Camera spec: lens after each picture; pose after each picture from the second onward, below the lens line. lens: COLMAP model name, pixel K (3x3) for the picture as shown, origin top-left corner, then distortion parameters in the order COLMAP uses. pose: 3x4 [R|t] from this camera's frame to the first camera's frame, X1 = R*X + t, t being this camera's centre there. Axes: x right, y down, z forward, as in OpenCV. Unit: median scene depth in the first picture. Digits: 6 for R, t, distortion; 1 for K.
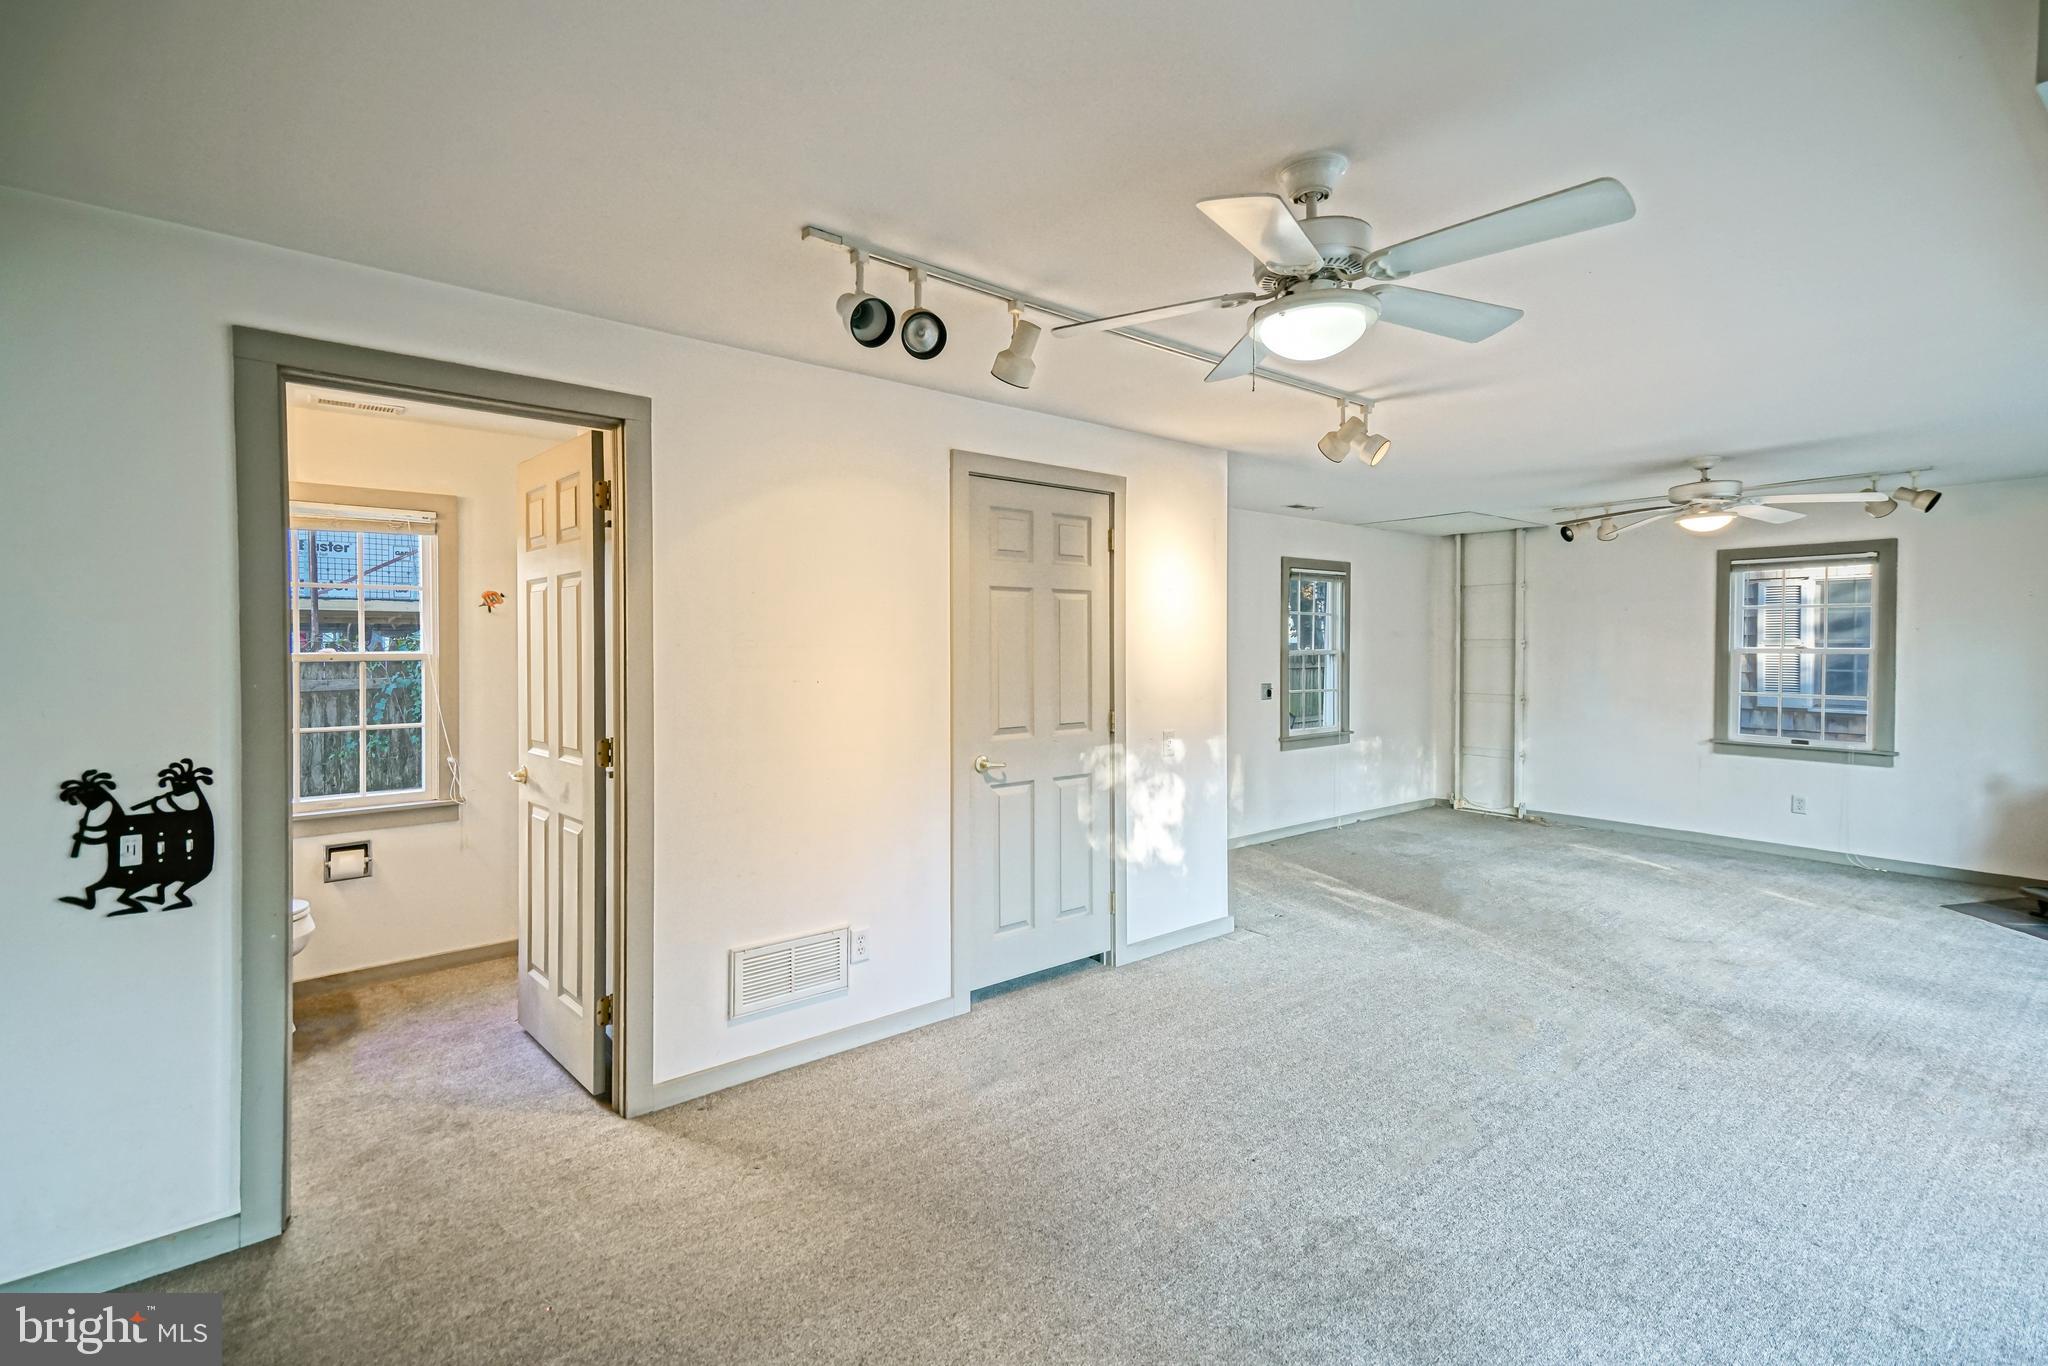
lens RADIAL K [[913.3, 0, 1014.0], [0, 913.3, 649.8], [0, 0, 1]] dist [0.043797, -0.000143]
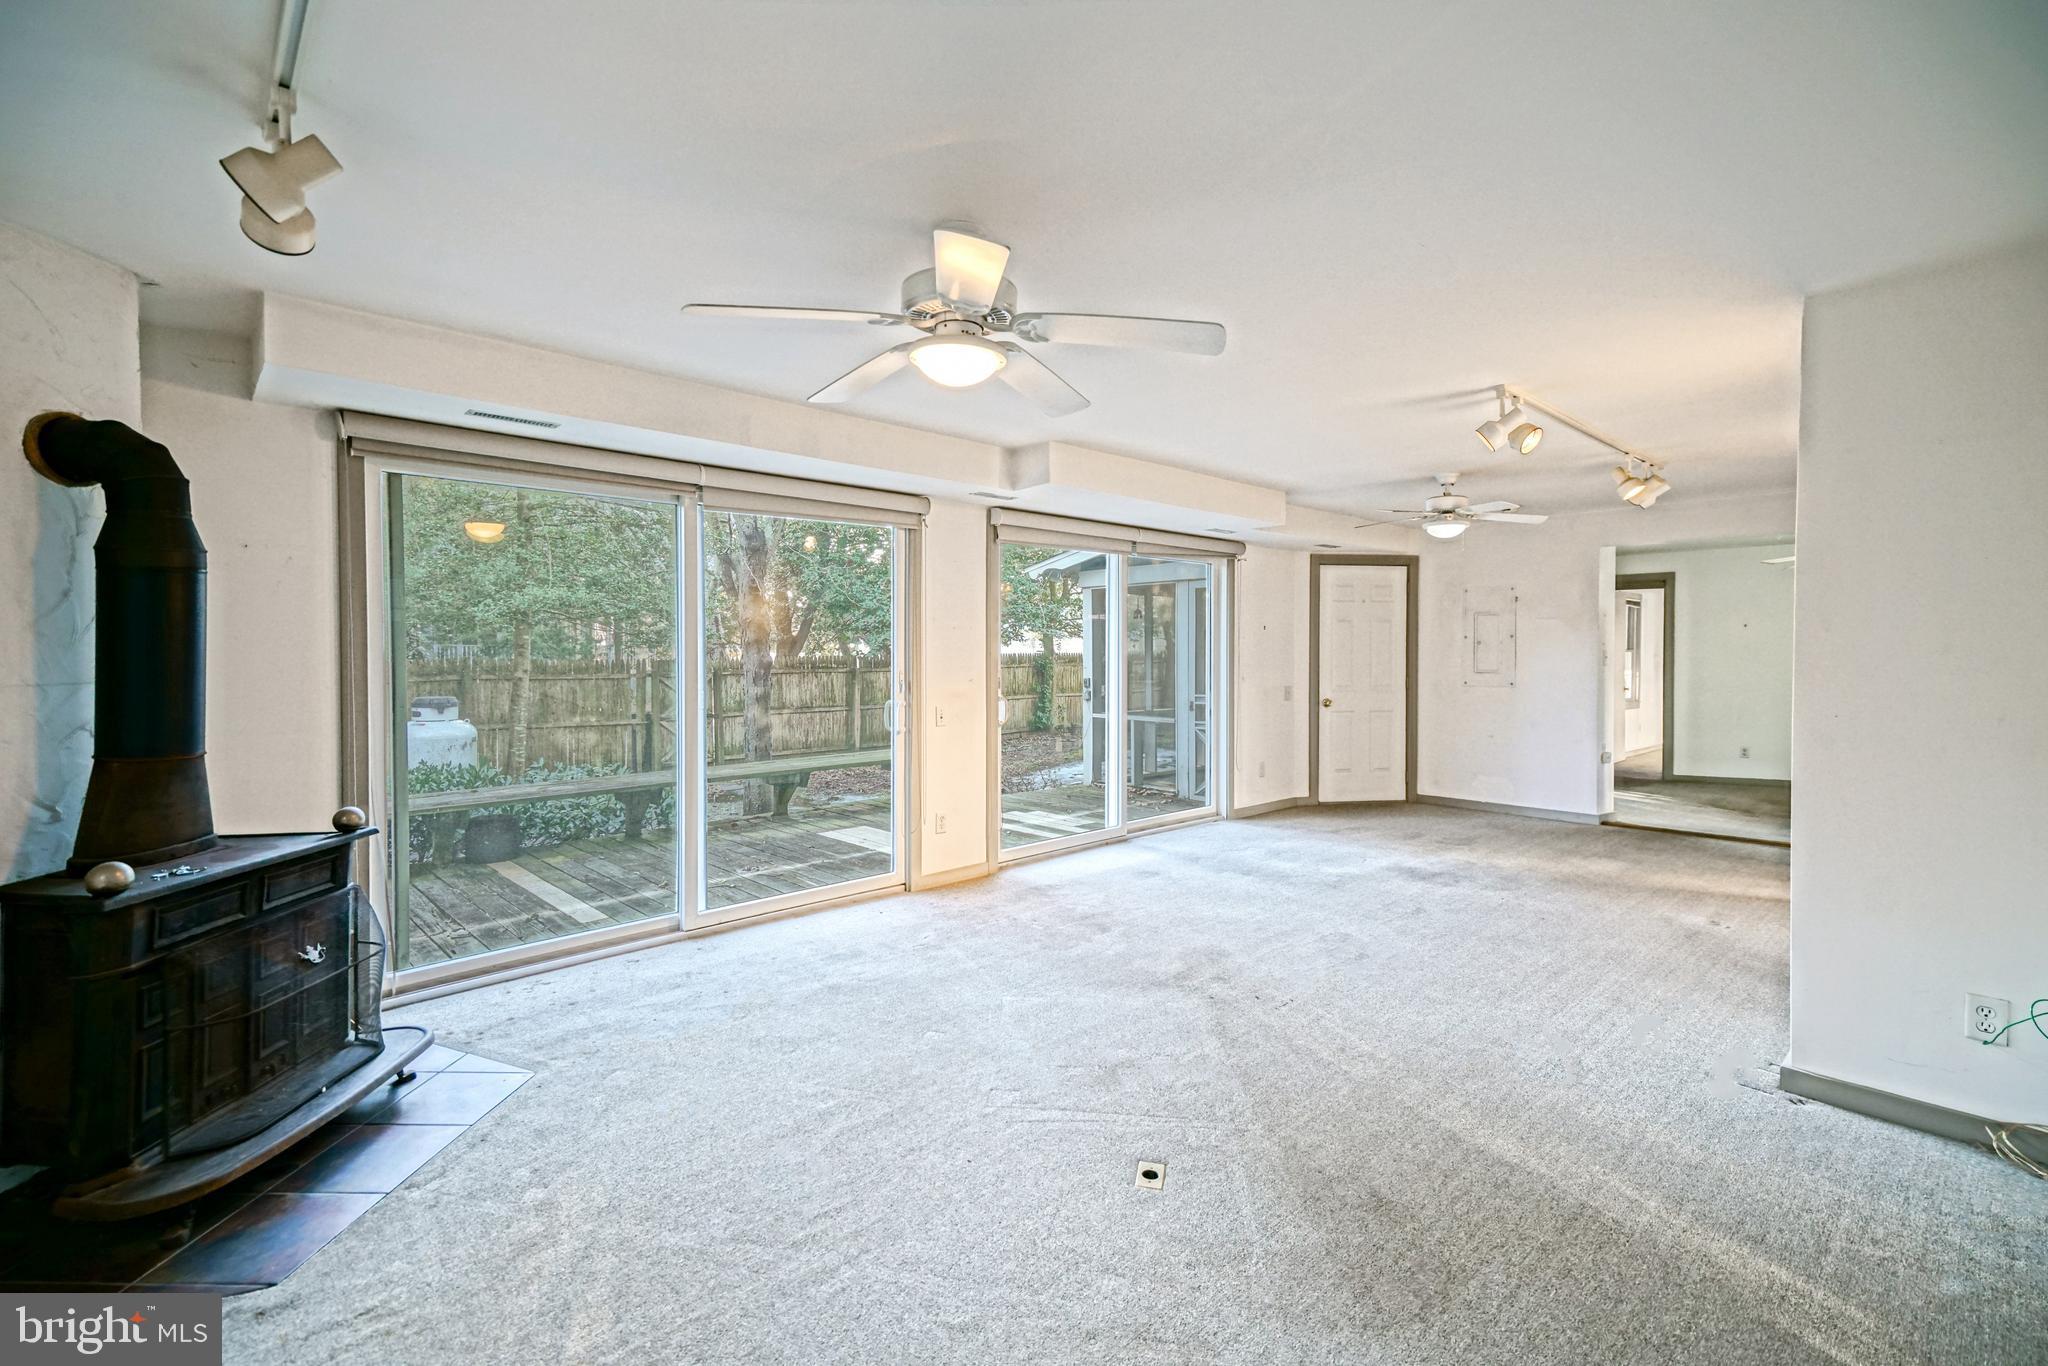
lens RADIAL K [[899.6, 0, 1009.8], [0, 899.6, 656.1], [0, 0, 1]] dist [0.034867, 0.000116]
pose [[-0.997856, 0.003610, -0.065343, 0.849120], [0.002766, 0.999912, 0.013012, 0.010262], [0.065384, 0.012804, -0.997778, 1.701477]]
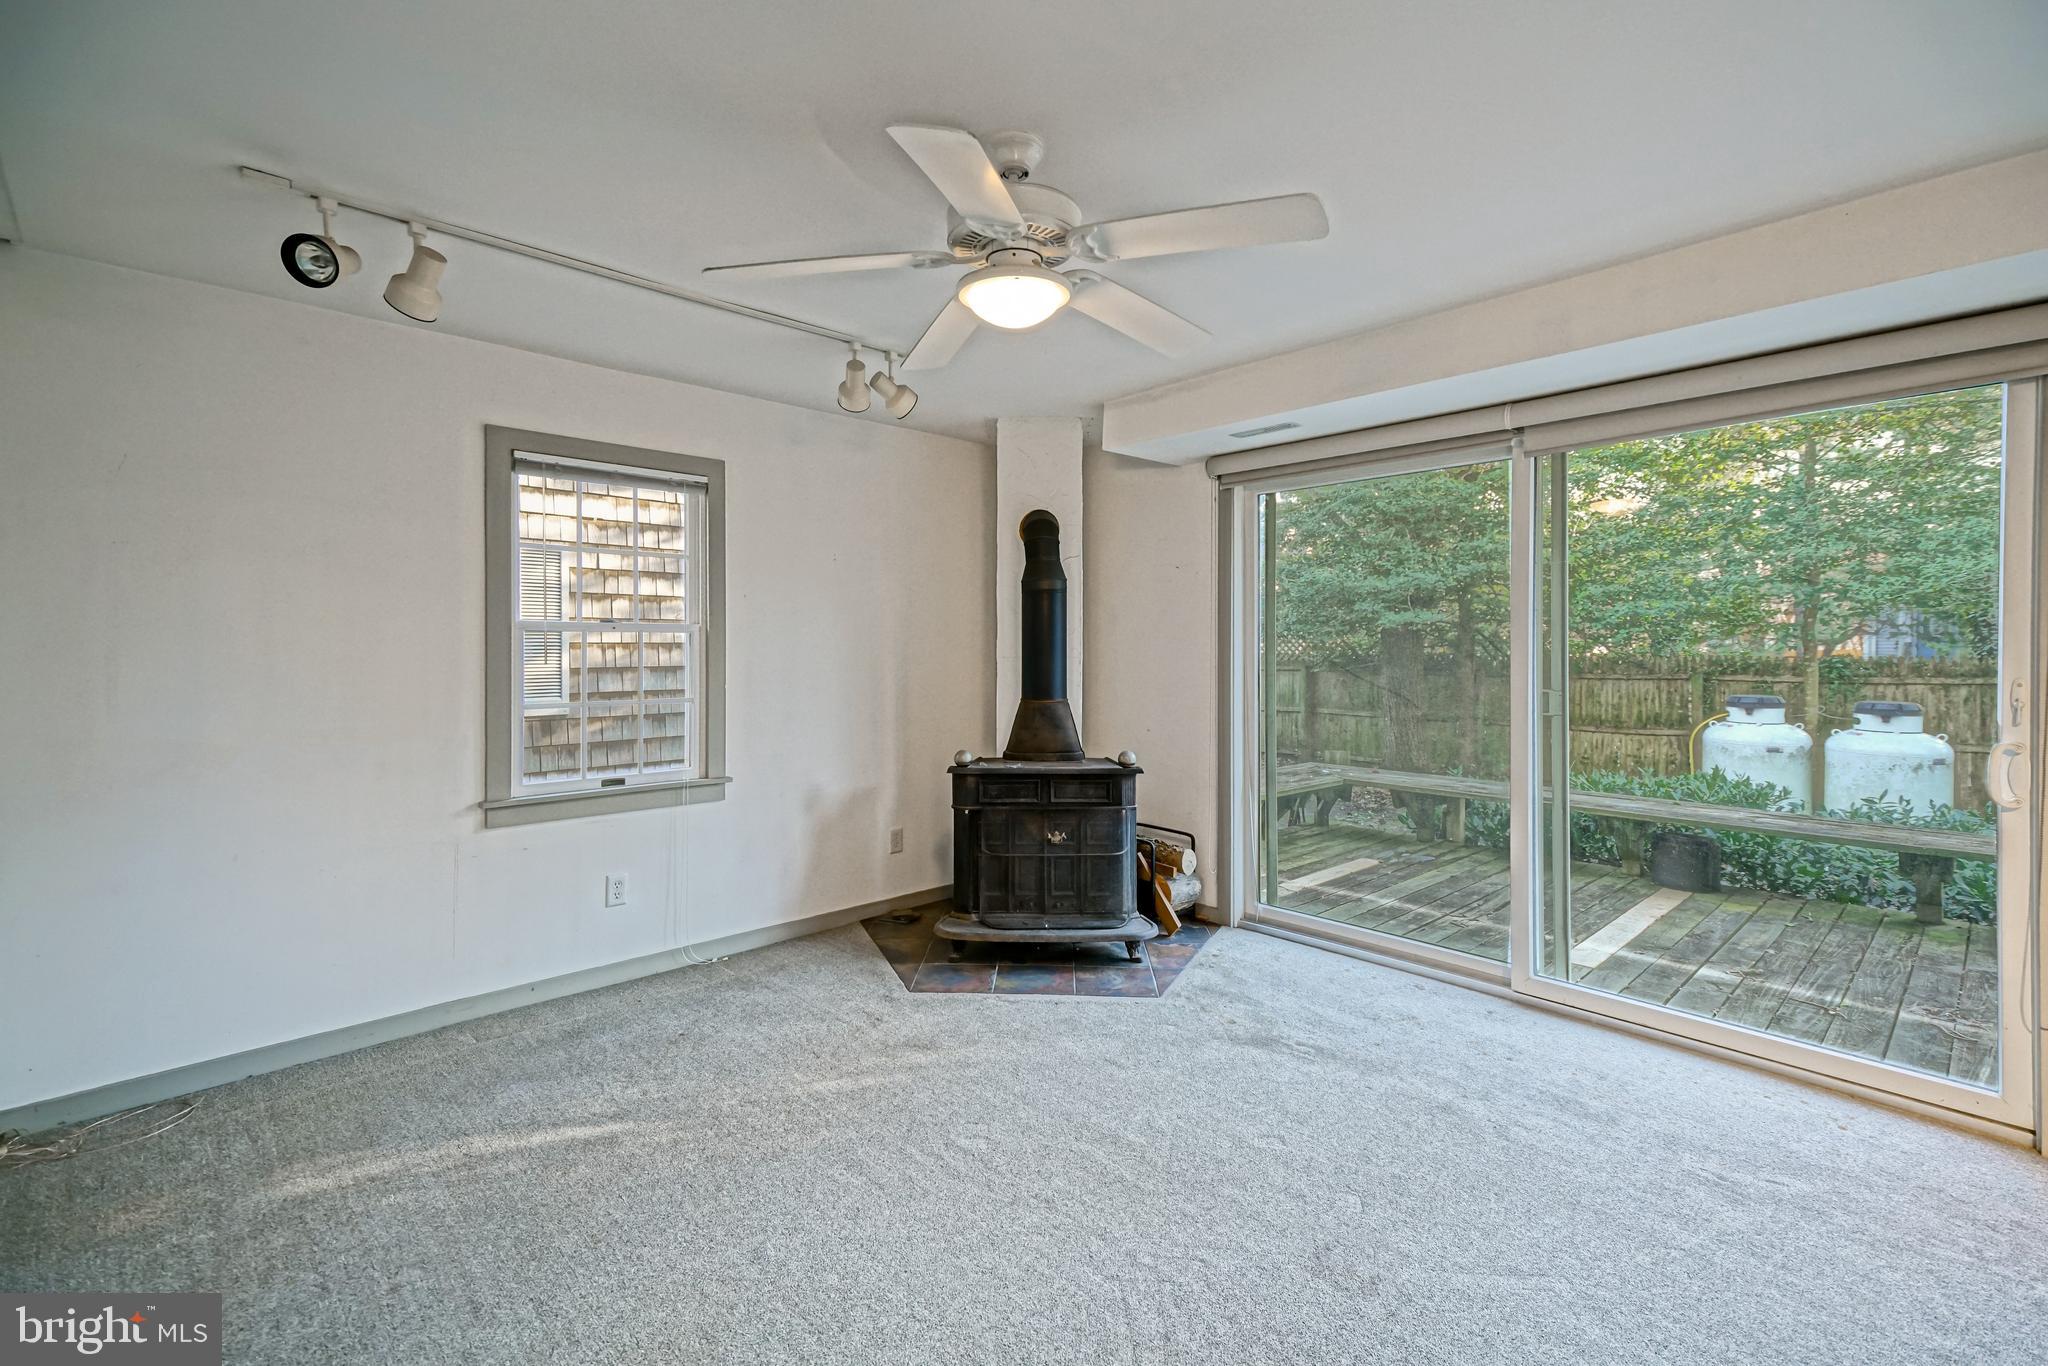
lens RADIAL K [[920.4, 0, 1026.9], [0, 920.4, 654.7], [0, 0, 1]] dist [0.046903, 0.000079]
pose [[-0.076568, -0.009656, 0.997018, 0.359240], [0.003002, 0.999946, 0.009915, 0.020492], [-0.997060, 0.003753, -0.076535, 1.177760]]
